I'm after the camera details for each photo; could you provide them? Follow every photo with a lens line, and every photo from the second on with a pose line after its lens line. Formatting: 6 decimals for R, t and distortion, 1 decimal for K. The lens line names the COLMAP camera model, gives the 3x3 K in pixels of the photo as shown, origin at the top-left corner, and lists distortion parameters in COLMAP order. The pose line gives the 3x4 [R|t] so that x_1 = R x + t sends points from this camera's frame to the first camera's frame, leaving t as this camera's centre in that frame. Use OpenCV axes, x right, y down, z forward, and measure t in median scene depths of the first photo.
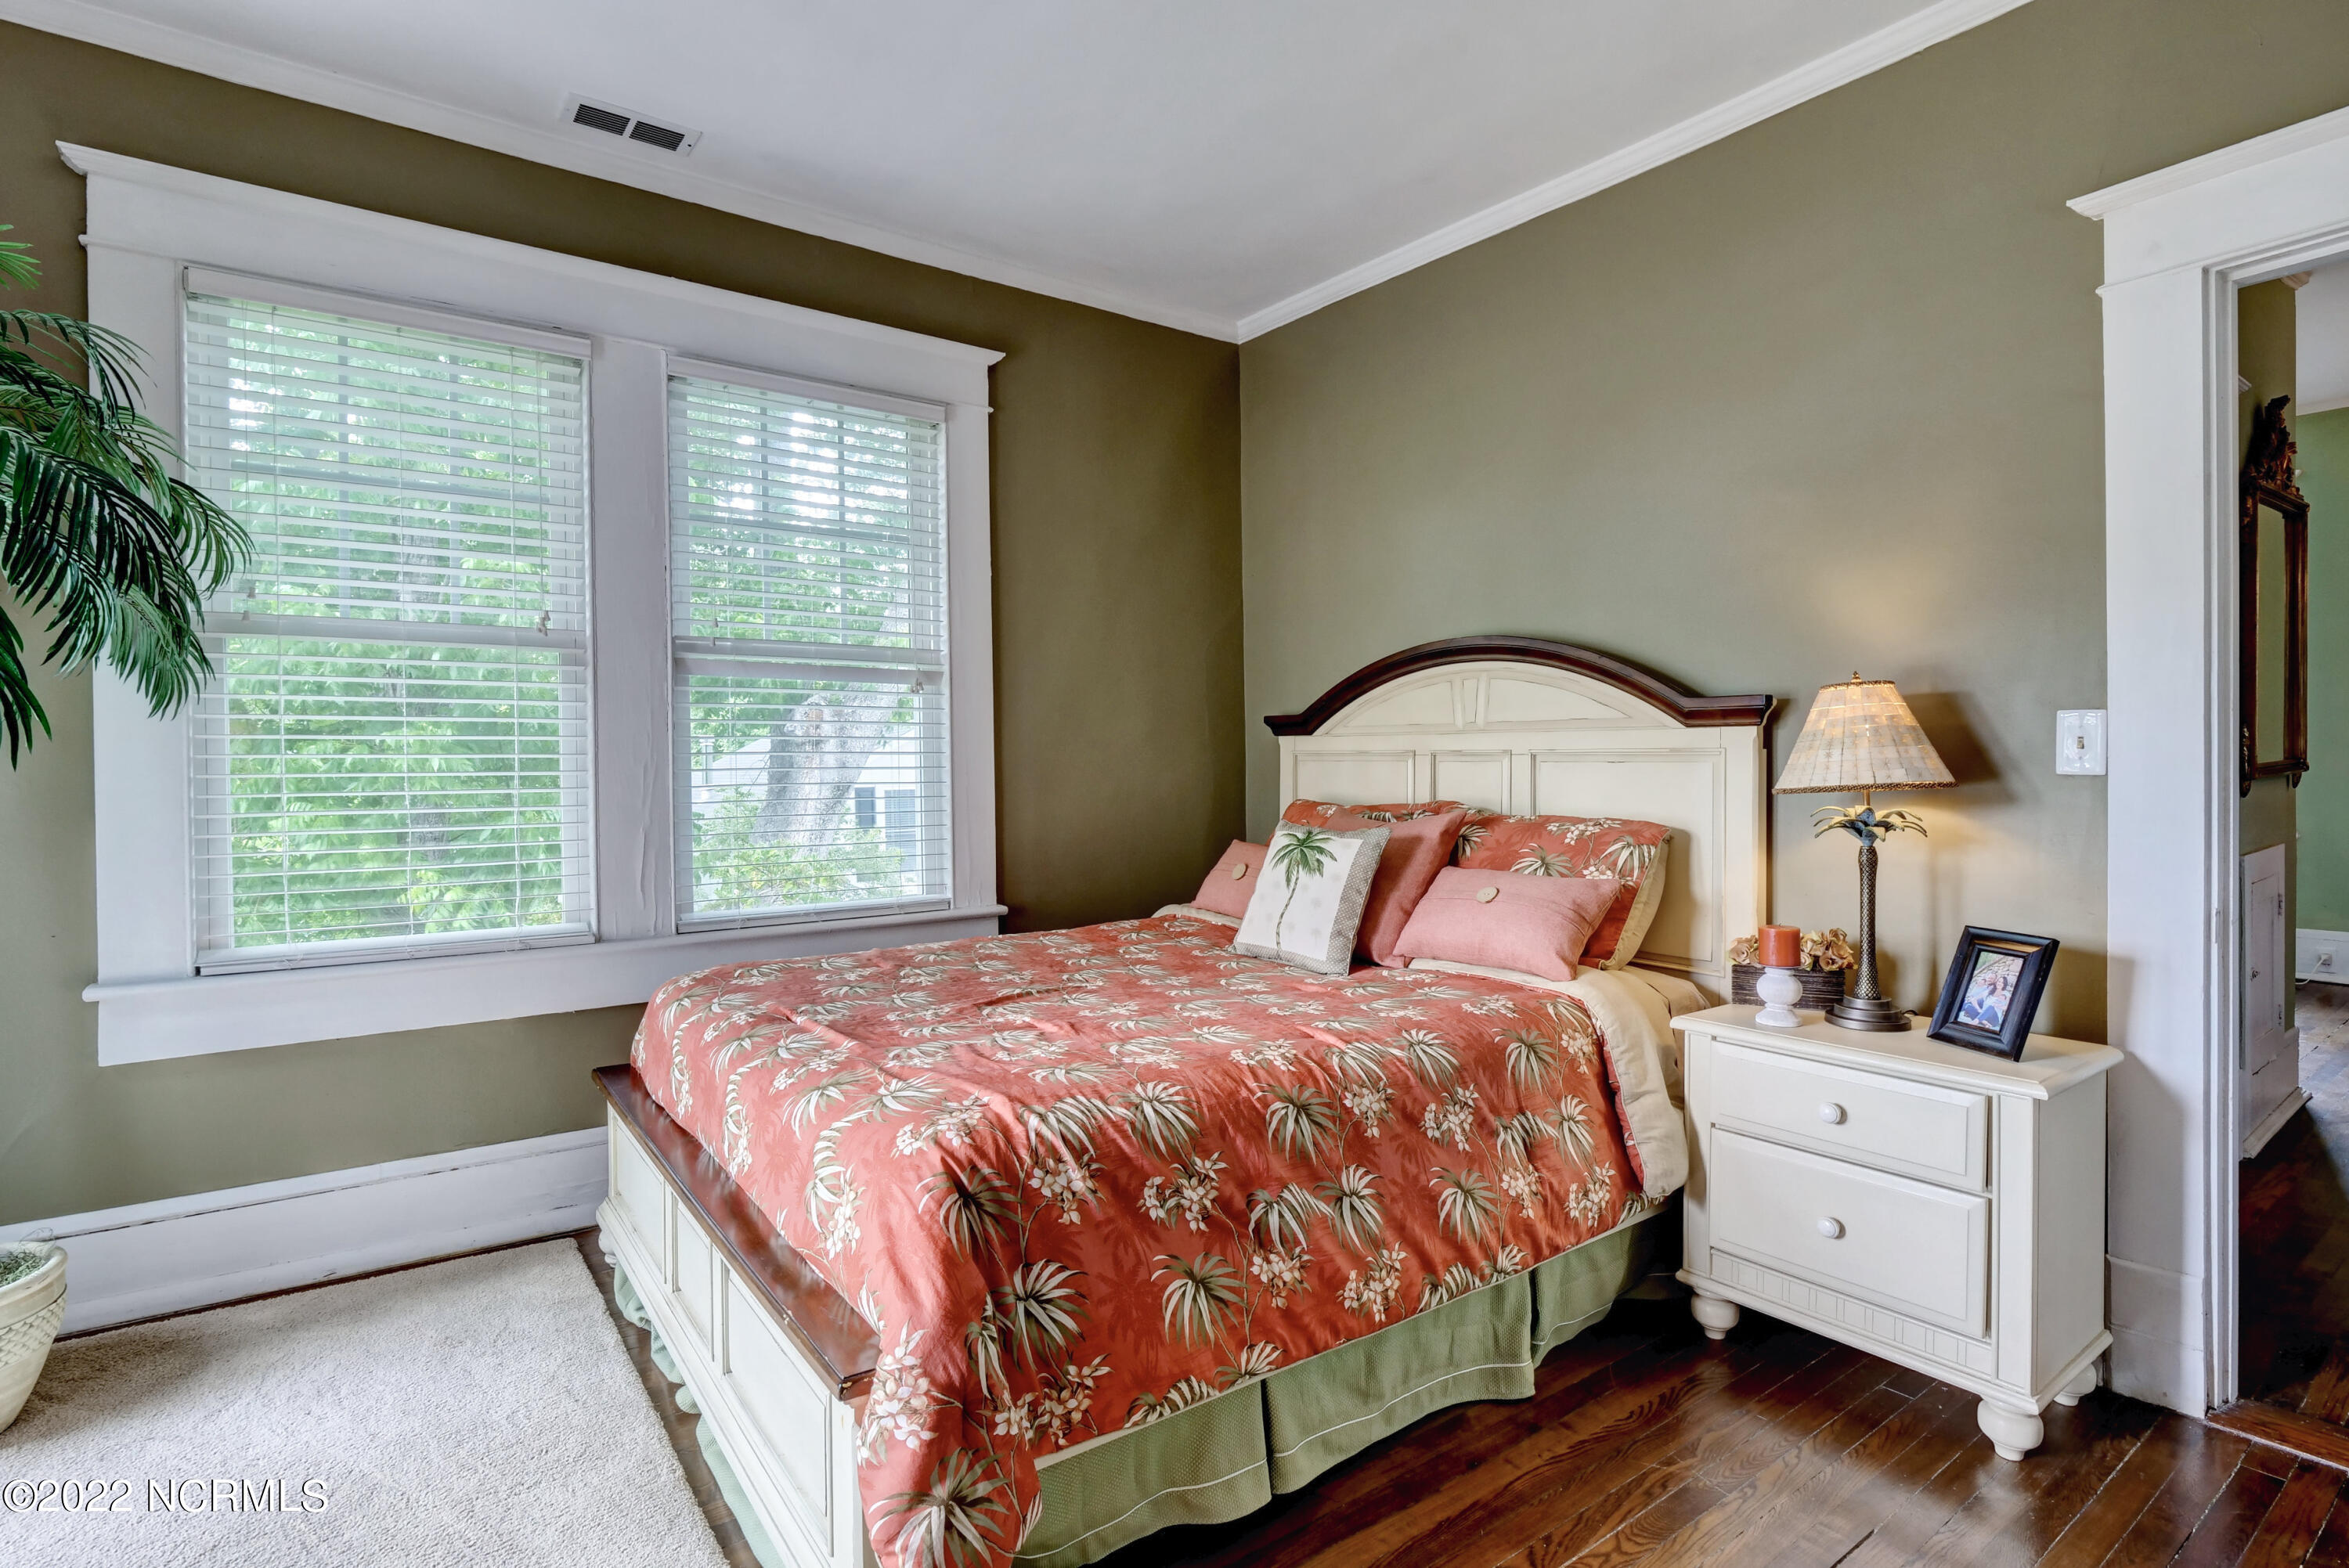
lens RADIAL K [[1142.9, 0, 1187.9], [0, 1142.9, 792.9], [0, 0, 1]] dist [0.000871, -0.001497]
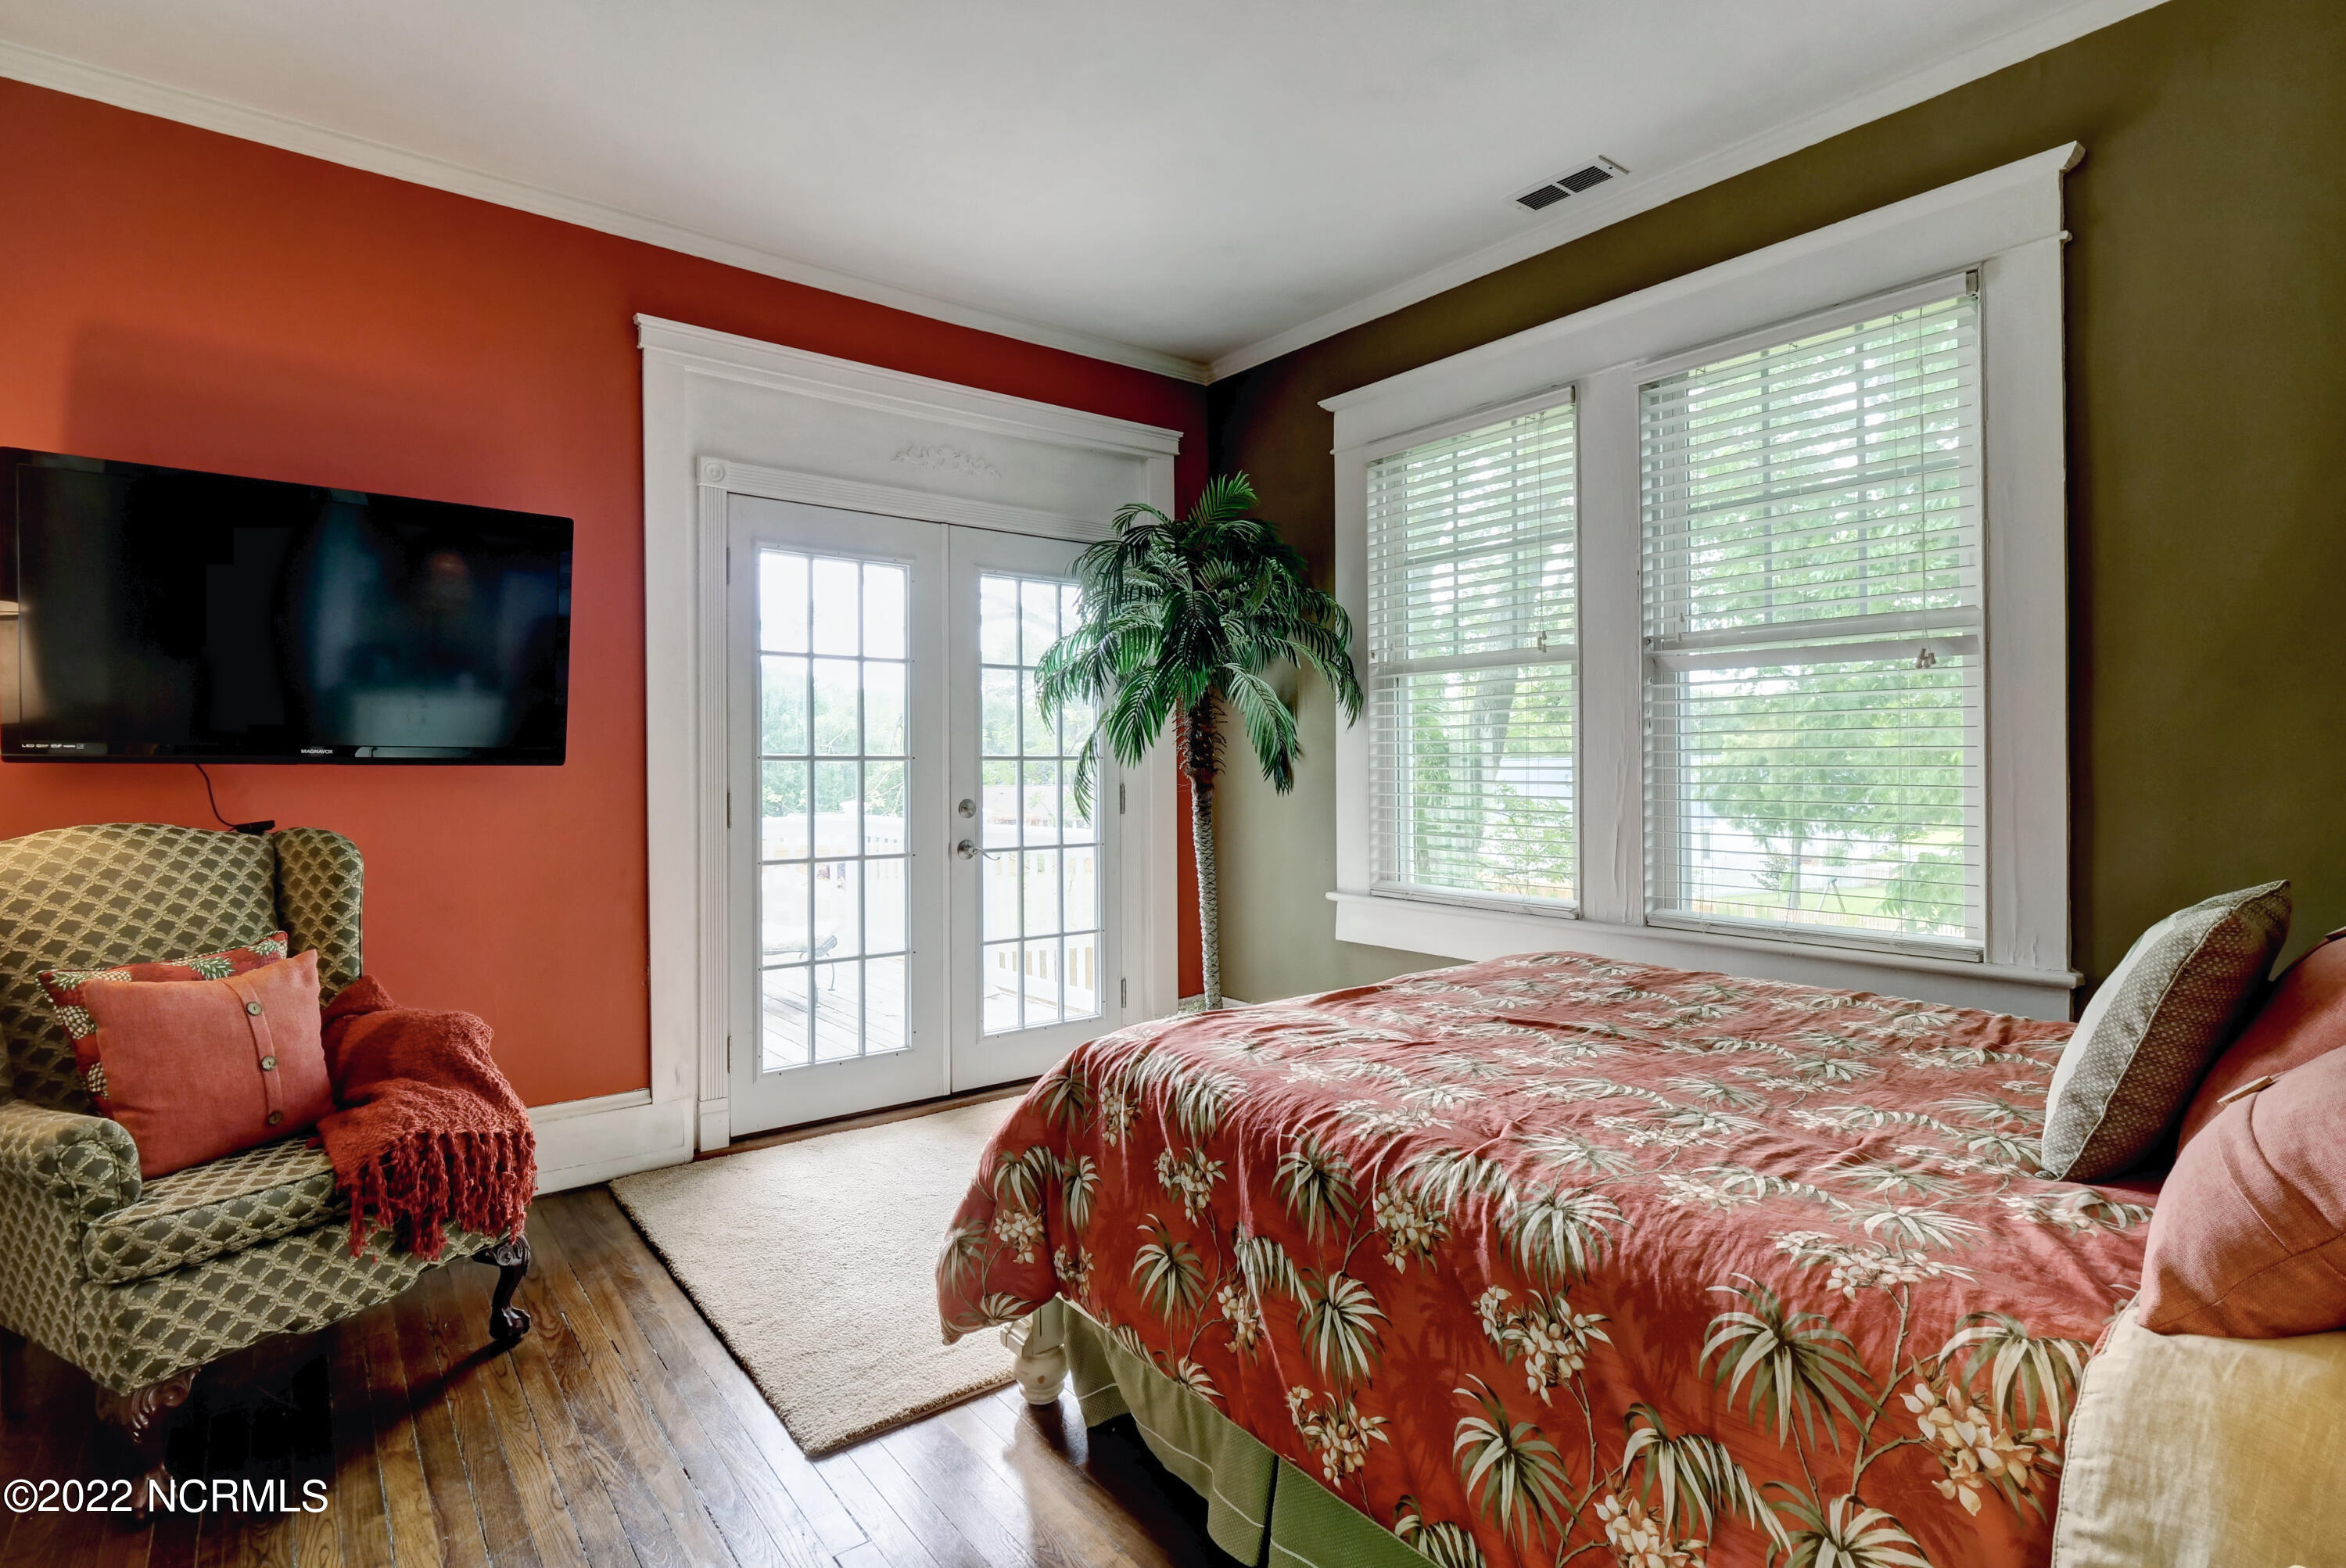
lens RADIAL K [[1141.6, 0, 1184.8], [0, 1141.6, 768.0], [0, 0, 1]] dist [0.000871, -0.001497]
pose [[0.059821, 0.015008, -0.998096, 0.615715], [-0.016342, 0.999768, 0.014053, -0.029490], [0.998075, 0.015470, 0.060052, 0.585881]]
